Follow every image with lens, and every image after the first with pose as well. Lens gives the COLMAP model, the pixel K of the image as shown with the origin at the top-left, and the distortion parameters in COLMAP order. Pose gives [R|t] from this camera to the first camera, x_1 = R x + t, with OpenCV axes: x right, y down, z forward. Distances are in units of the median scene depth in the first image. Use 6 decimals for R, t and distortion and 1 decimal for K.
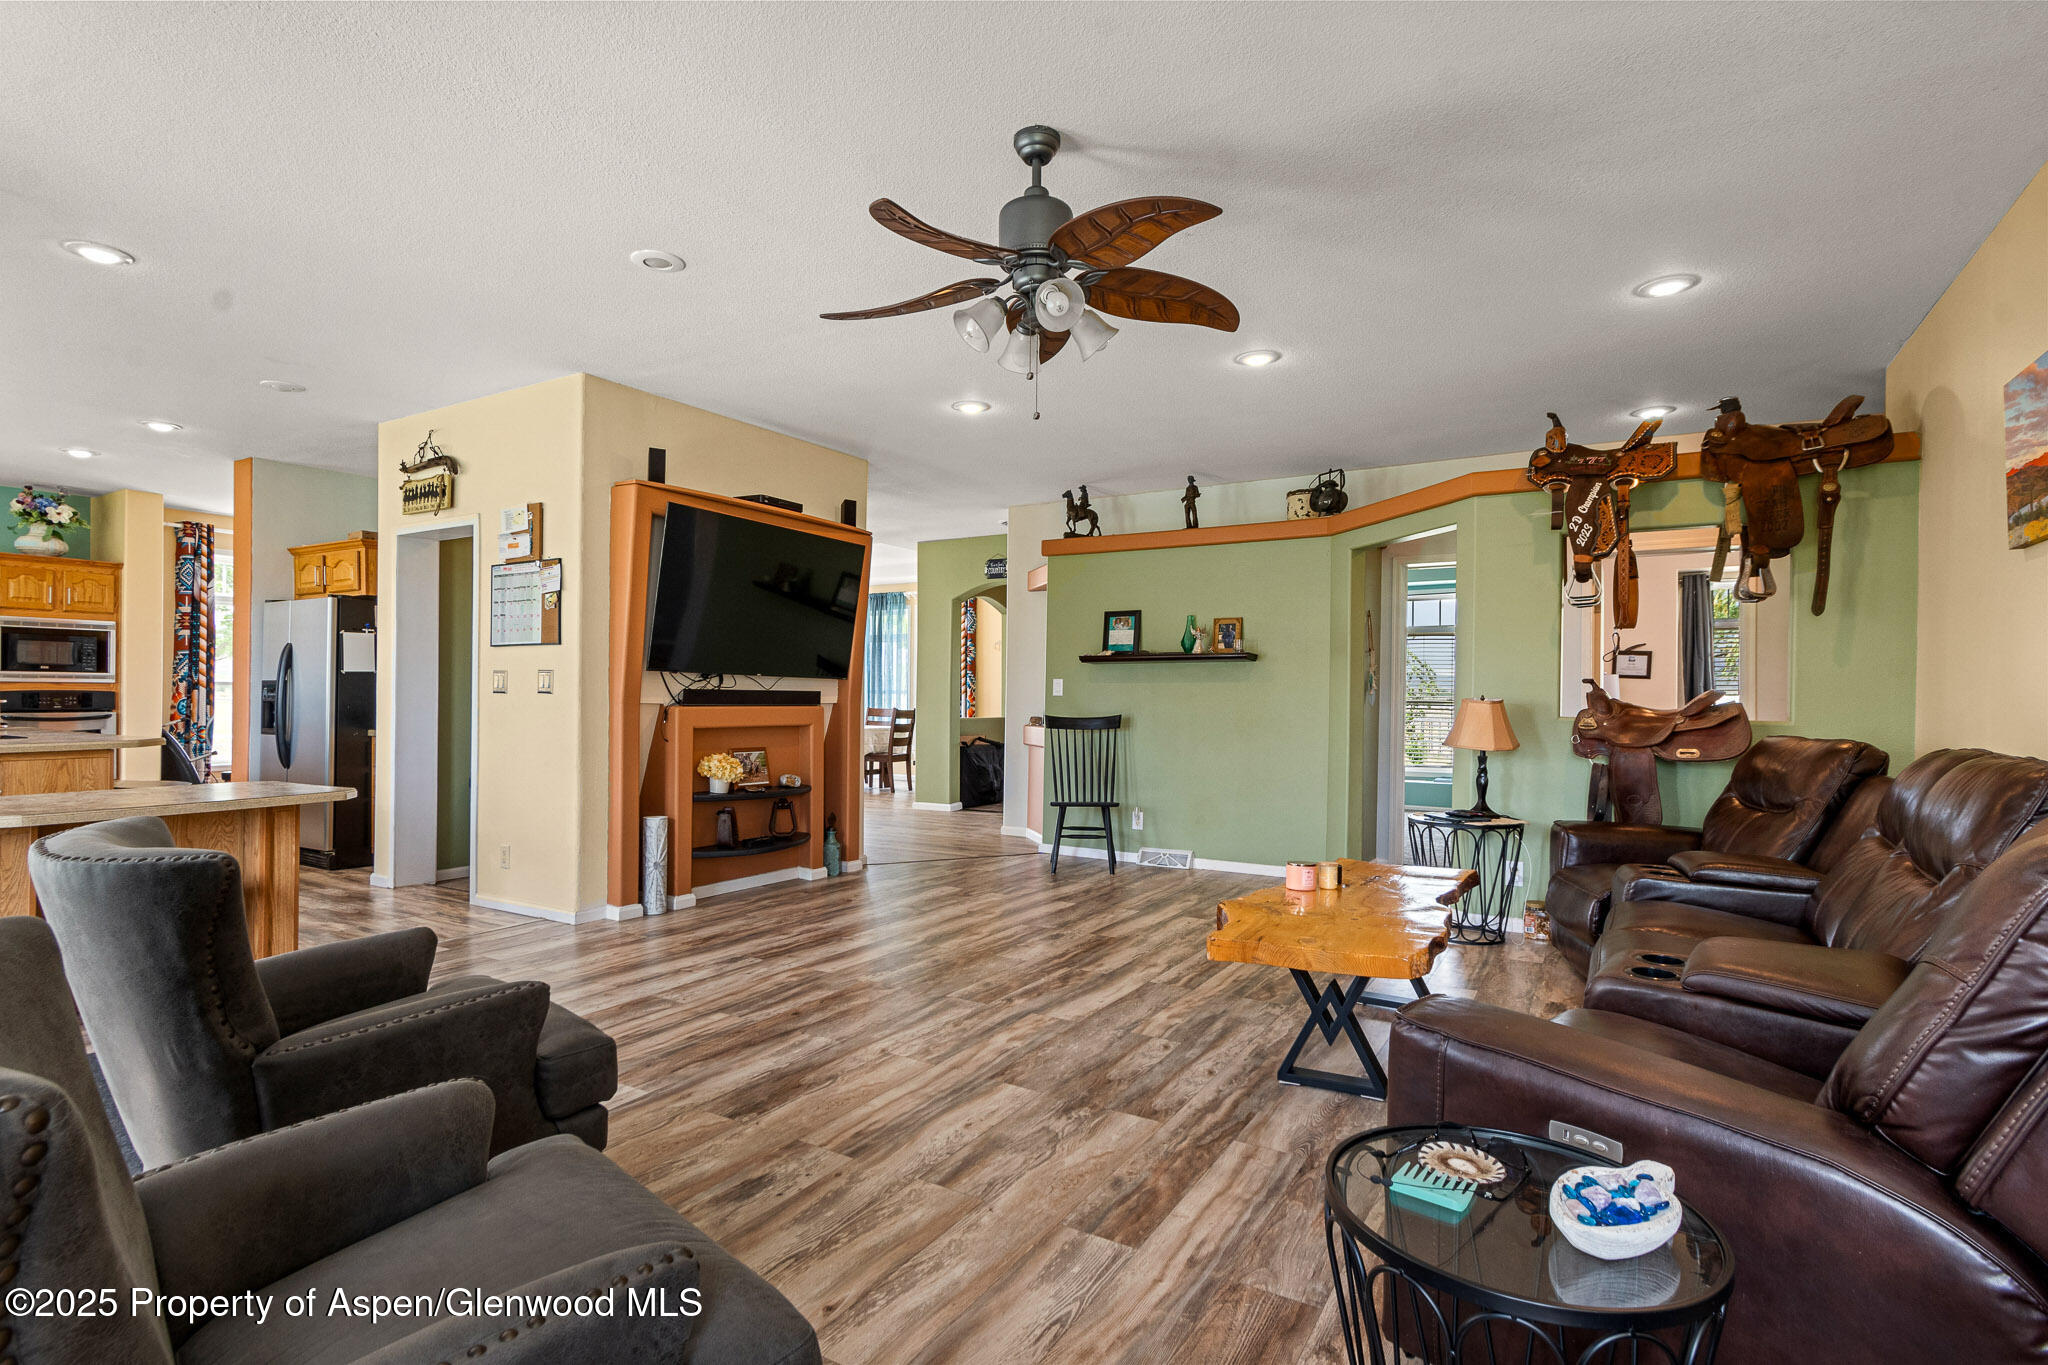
lens RADIAL K [[997.9, 0, 1020.0], [0, 997.9, 700.0], [0, 0, 1]] dist [0.001470, -0.000857]
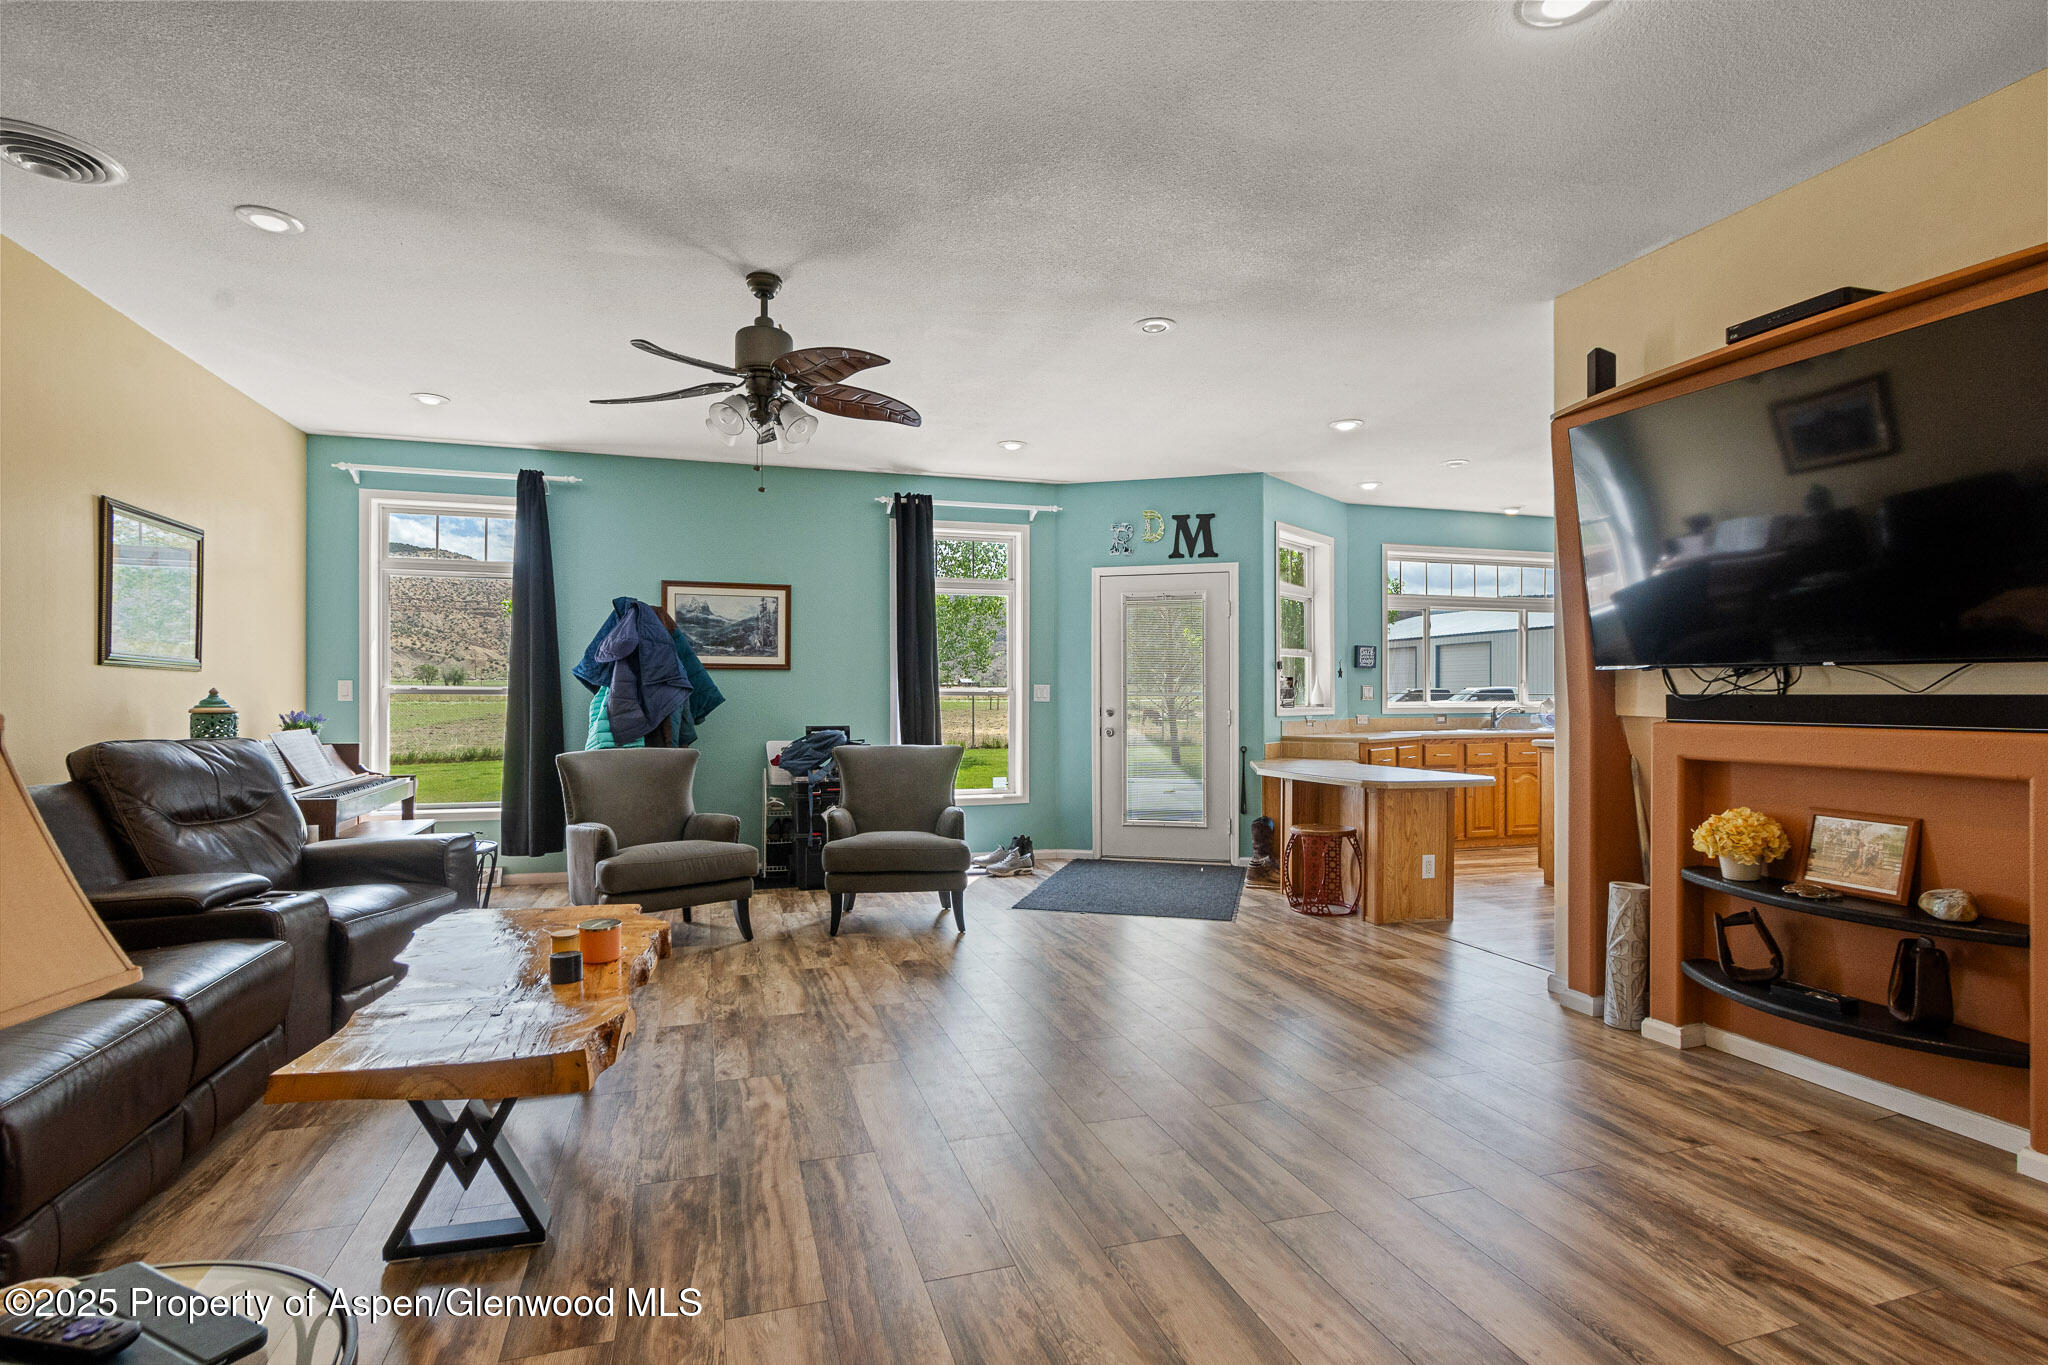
lens RADIAL K [[997.9, 0, 1004.1], [0, 997.9, 691.4], [0, 0, 1]] dist [0.001470, -0.000857]
pose [[-0.669126, -0.011937, -0.743053, 0.632426], [-0.008890, 0.999928, -0.008059, -0.006546], [0.743096, 0.001213, -0.669184, 1.711843]]
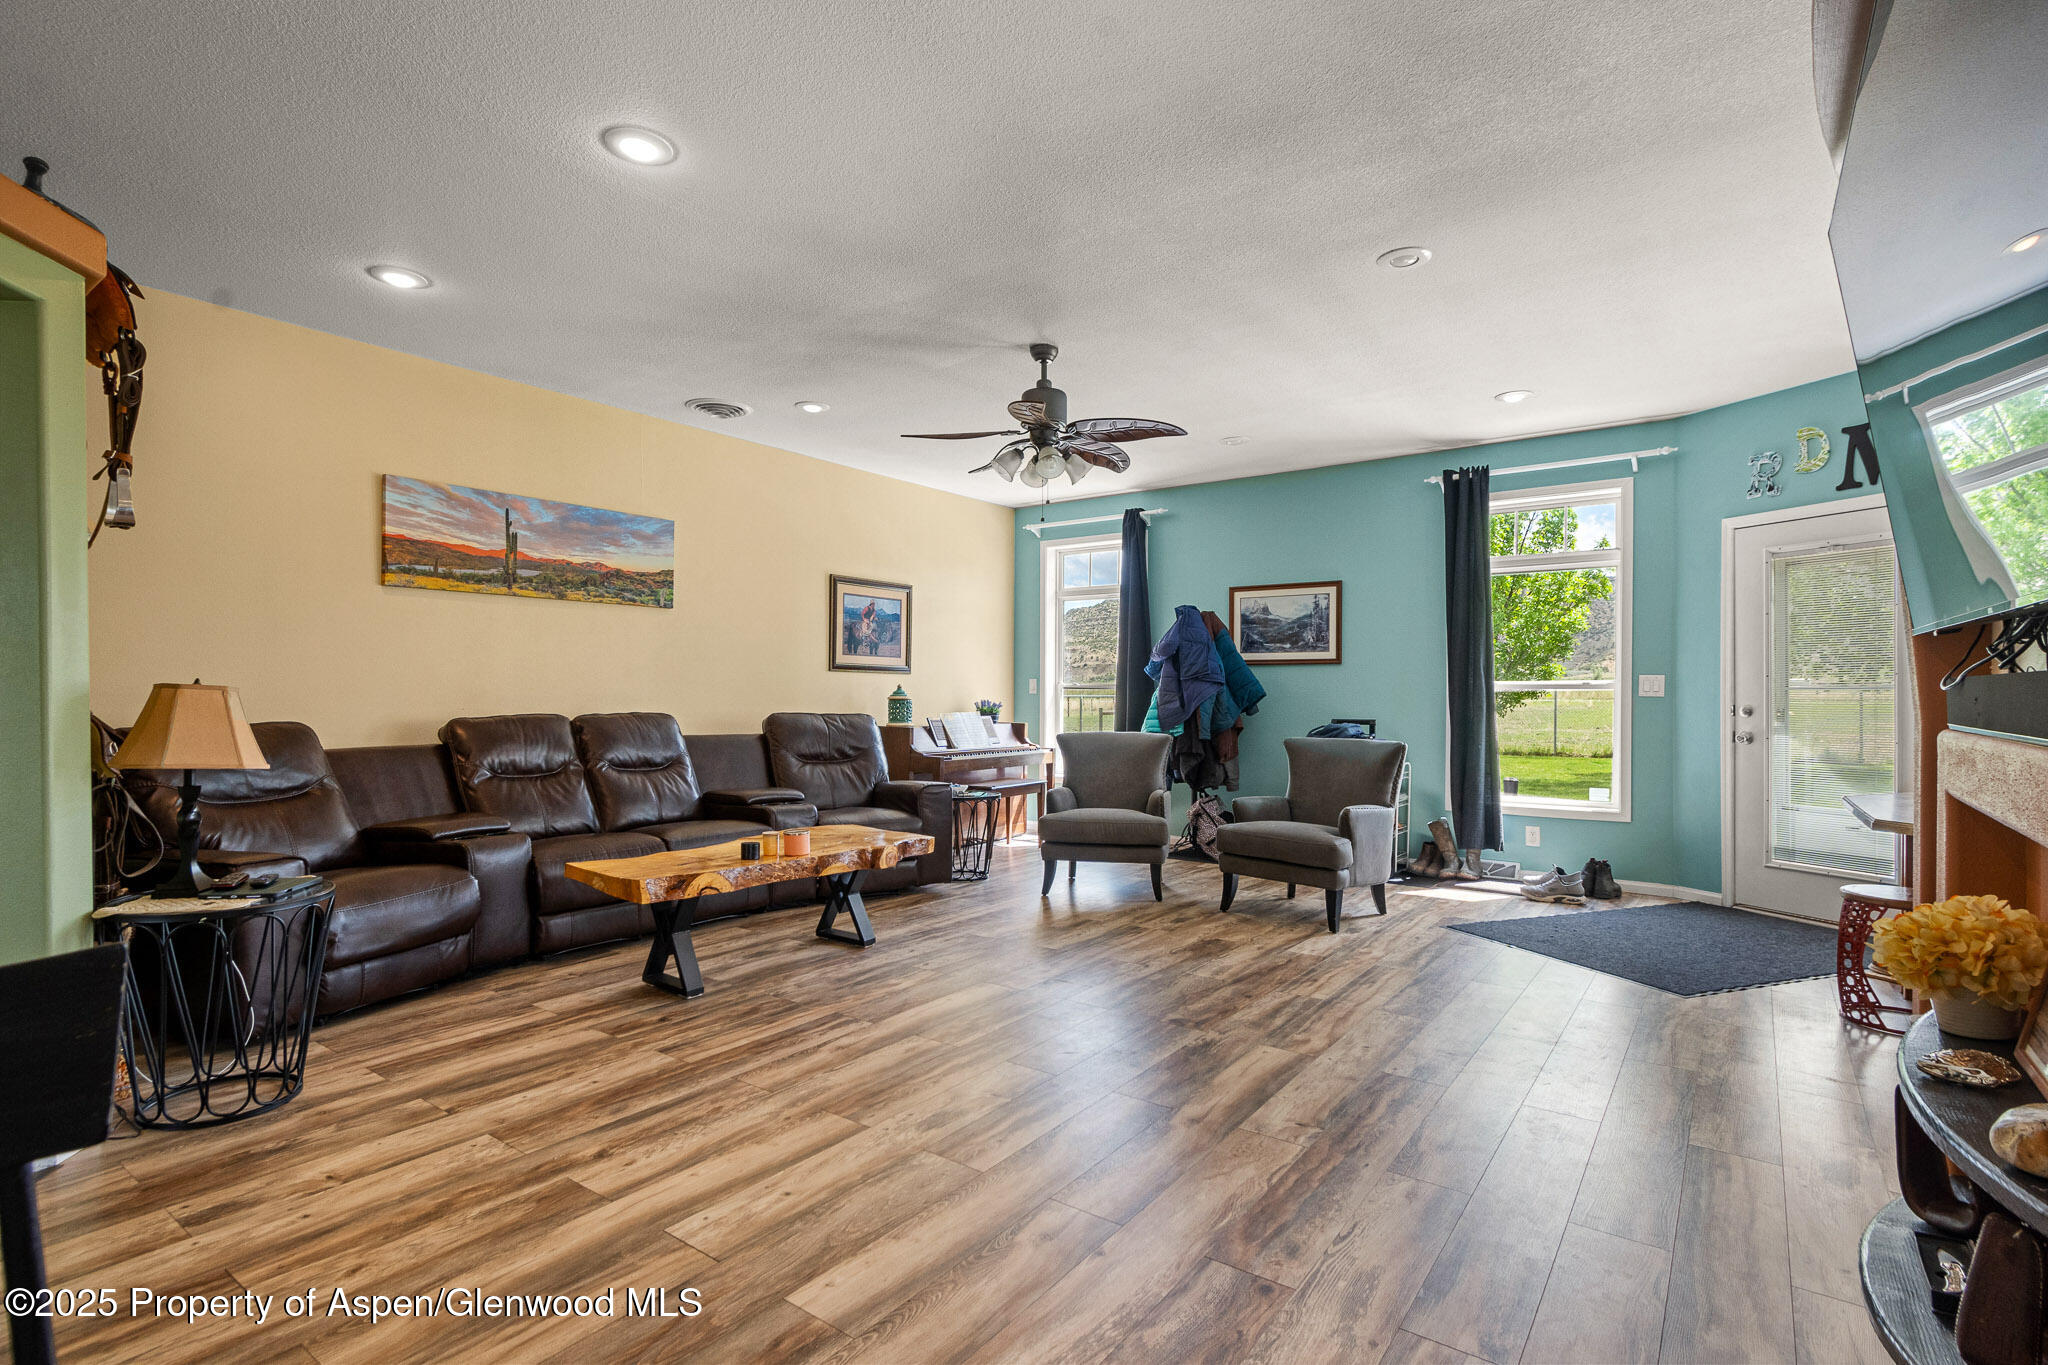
lens RADIAL K [[983.5, 0, 1013.8], [0, 983.5, 691.5], [0, 0, 1]] dist [-0.002811, 0.000122]
pose [[-0.995007, -0.010495, 0.099257, -0.080947], [-0.010209, 0.999942, 0.003386, -0.006204], [-0.099286, 0.002356, -0.995056, 2.101401]]
